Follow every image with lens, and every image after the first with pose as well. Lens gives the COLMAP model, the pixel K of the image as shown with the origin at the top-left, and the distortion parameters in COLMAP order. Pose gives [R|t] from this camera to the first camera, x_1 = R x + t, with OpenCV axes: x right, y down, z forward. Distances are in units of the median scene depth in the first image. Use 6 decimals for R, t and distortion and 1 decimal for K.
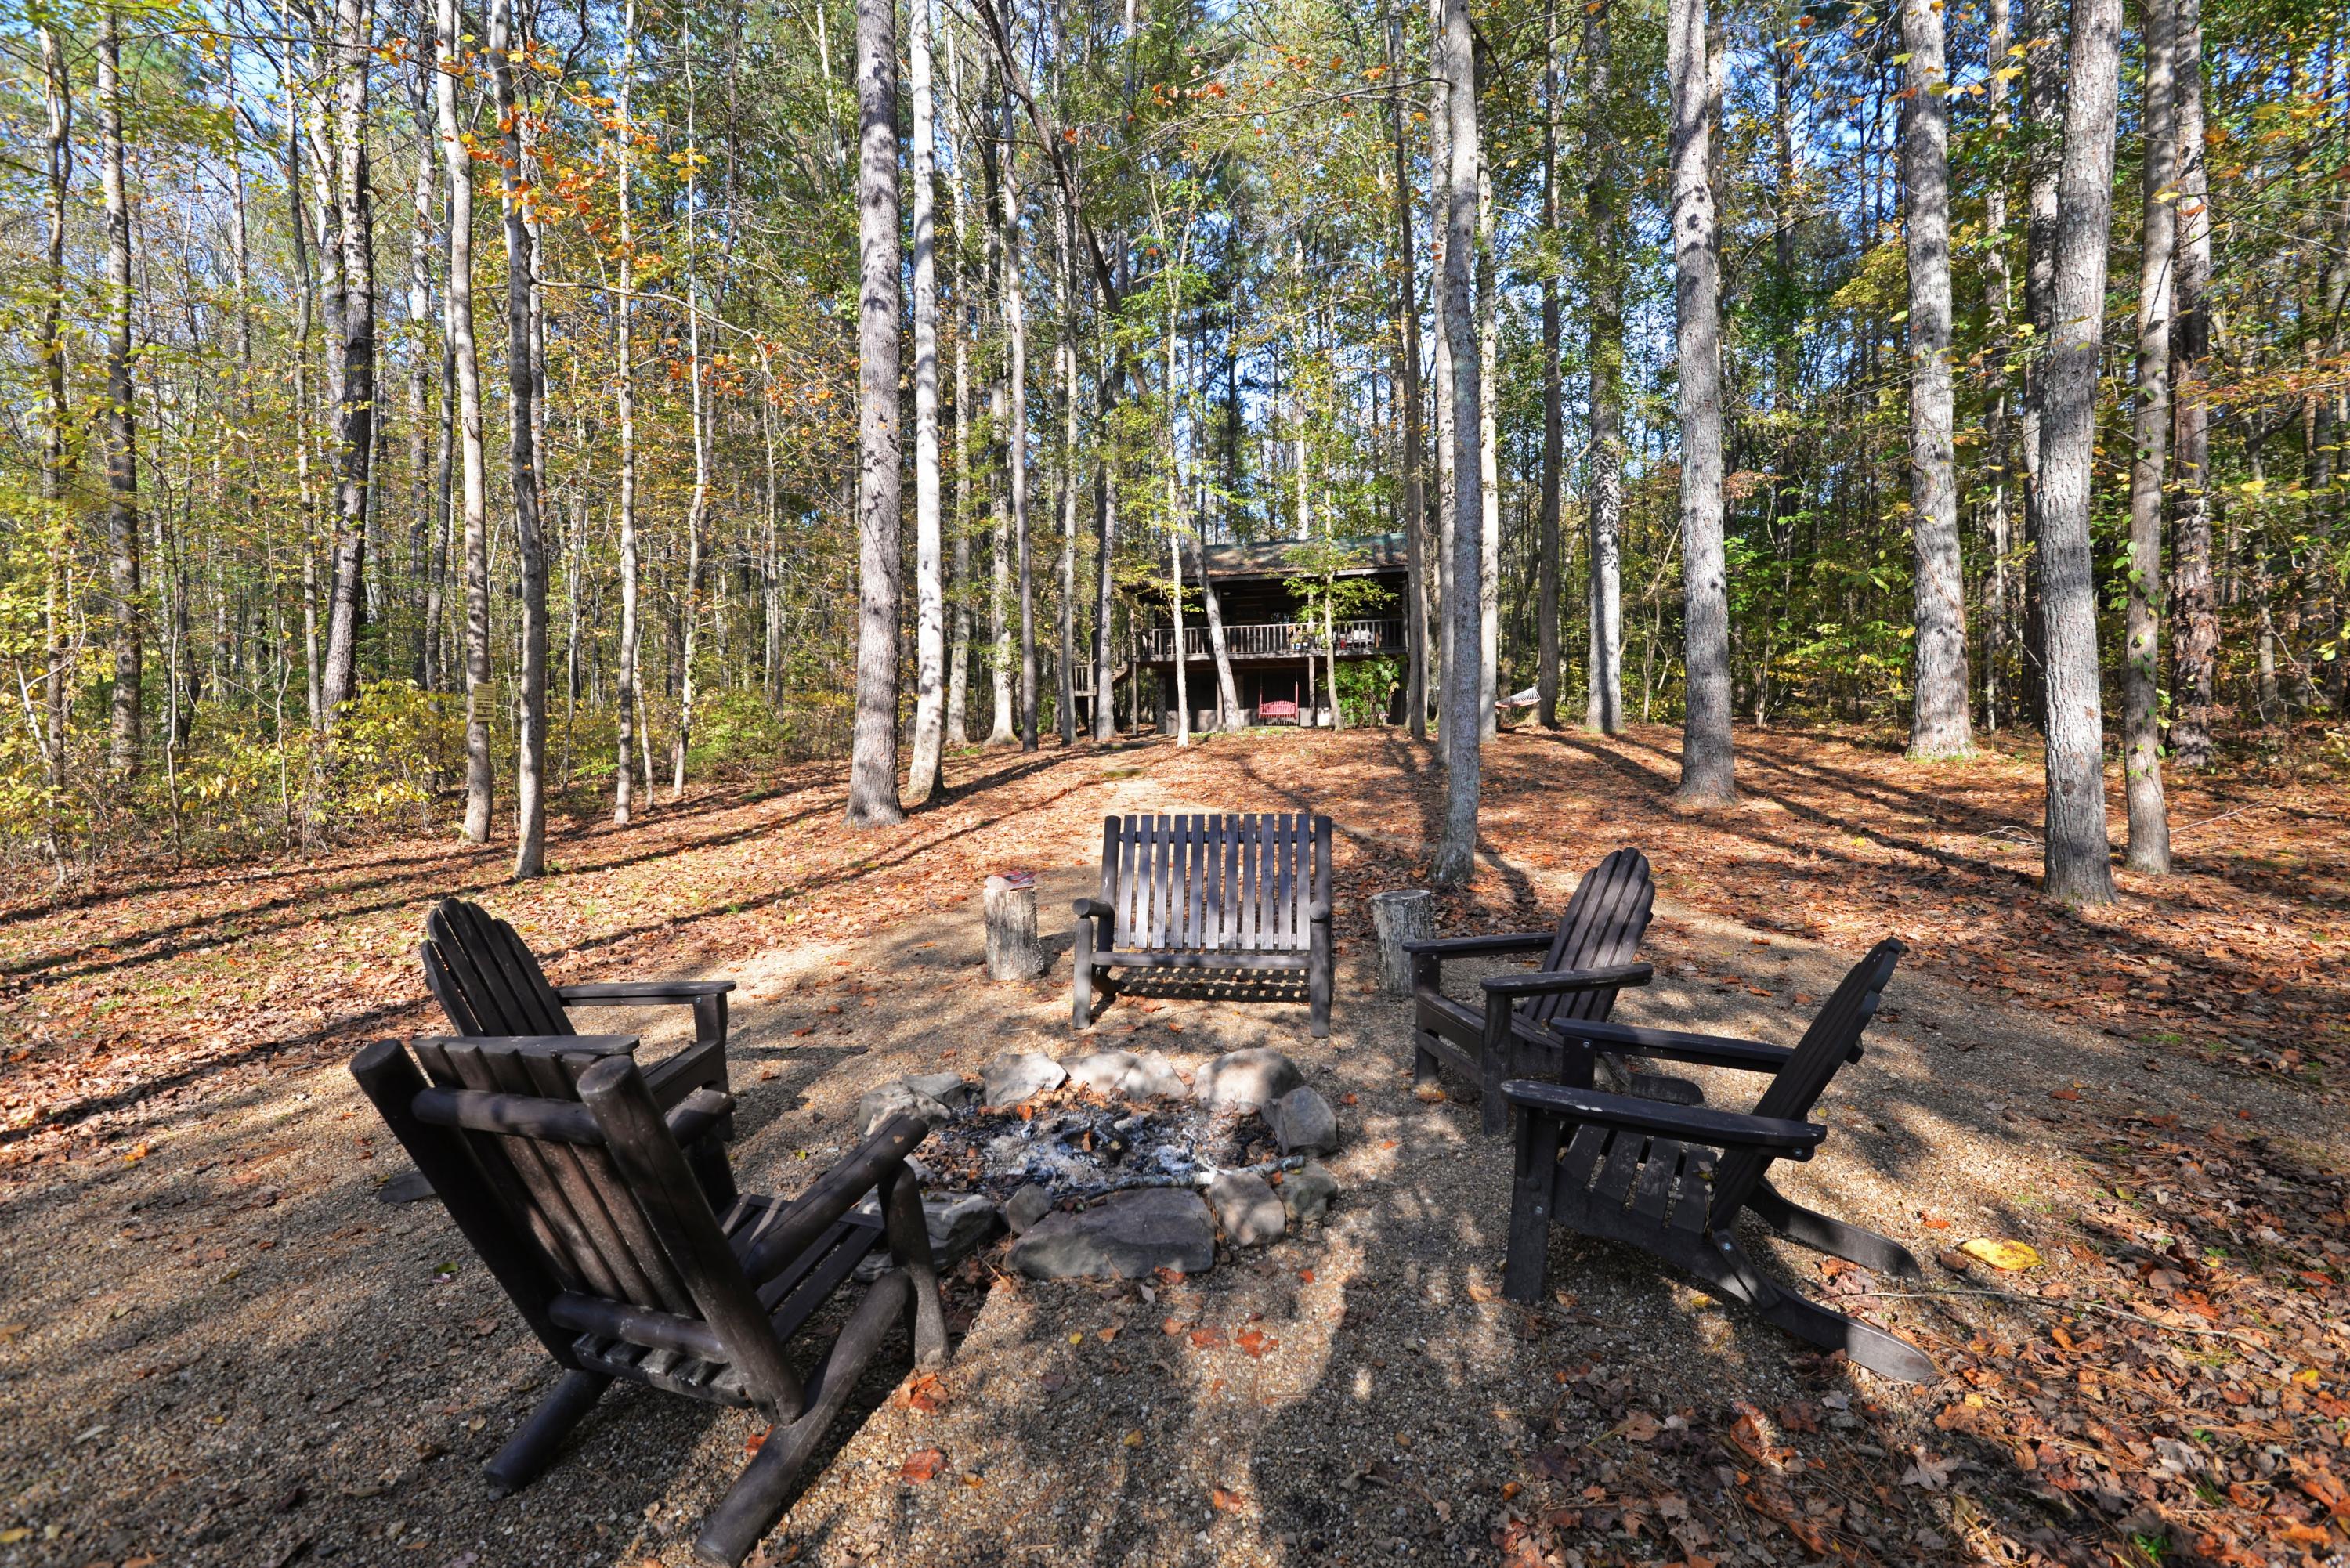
lens RADIAL K [[1076.5, 0, 1171.6], [0, 1076.5, 785.1], [0, 0, 1]] dist [-0.003021, -0.000110]
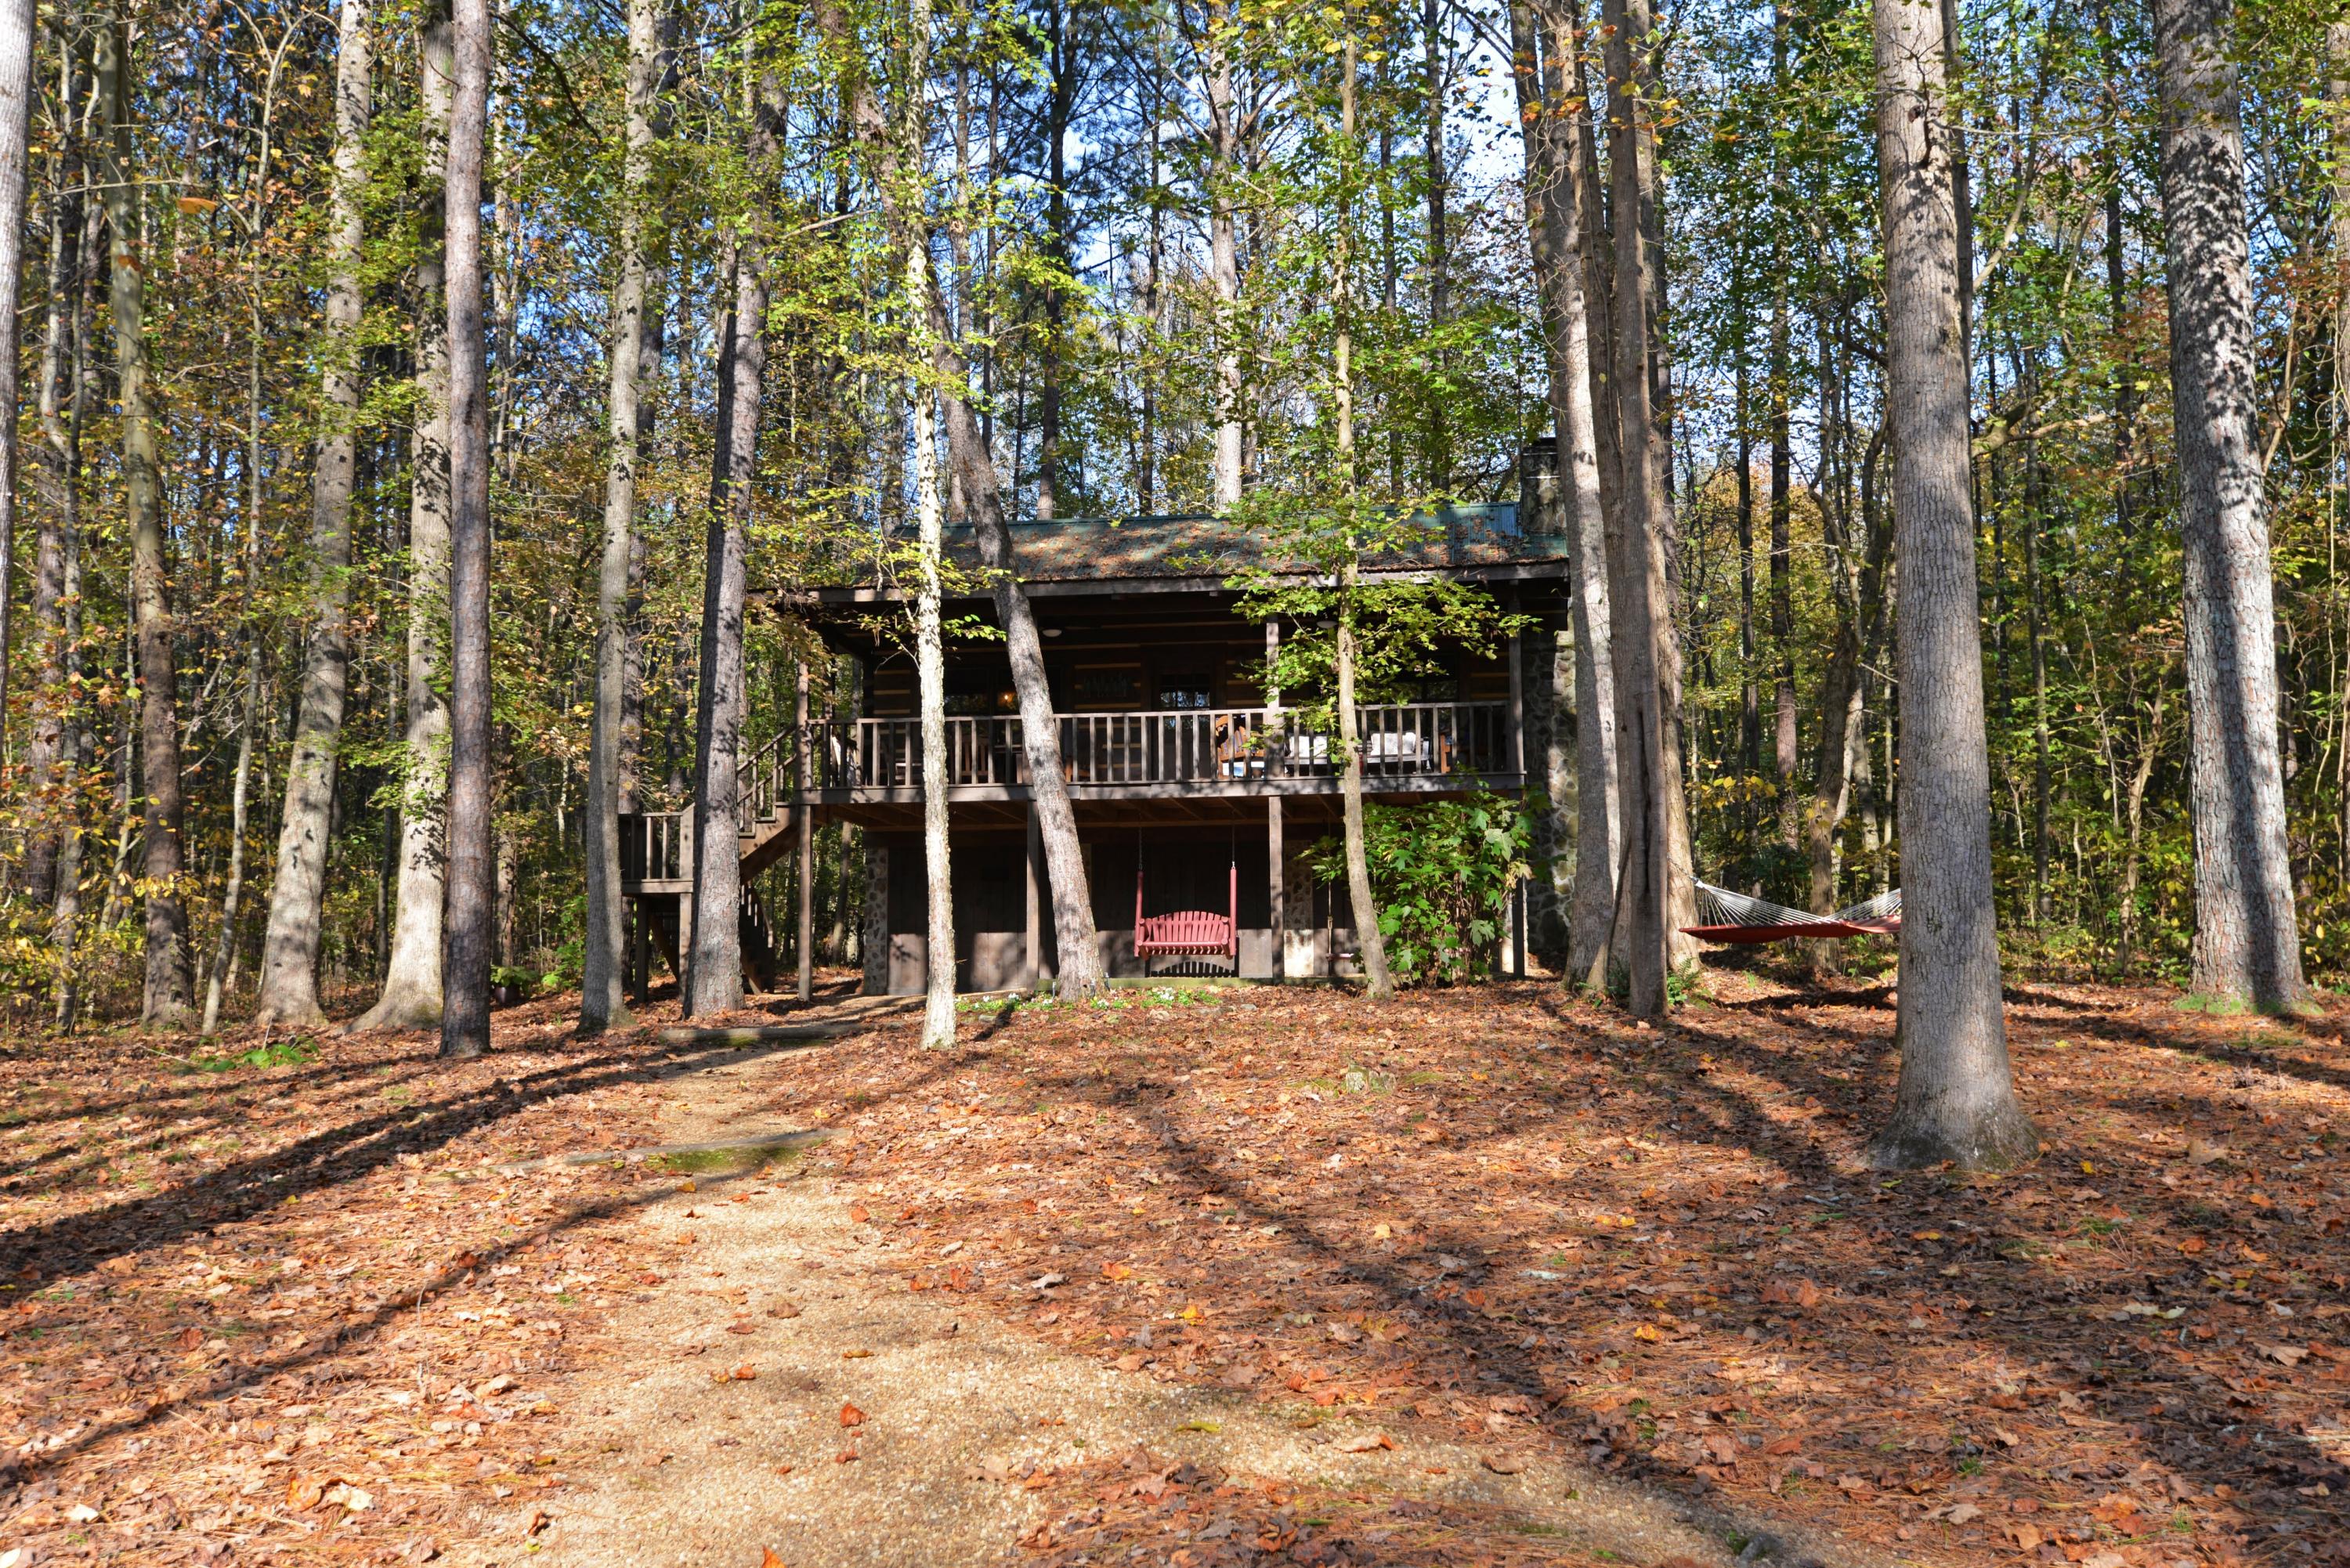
lens RADIAL K [[2376.1, 0, 1171.7], [0, 2376.1, 781.4], [0, 0, 1]] dist [-0.052617, 0.000000]
pose [[0.993685, 0.014804, 0.111223, -0.000887], [0.000165, 0.991064, -0.133390, -0.014118], [-0.112204, 0.132566, 0.984803, 0.202953]]
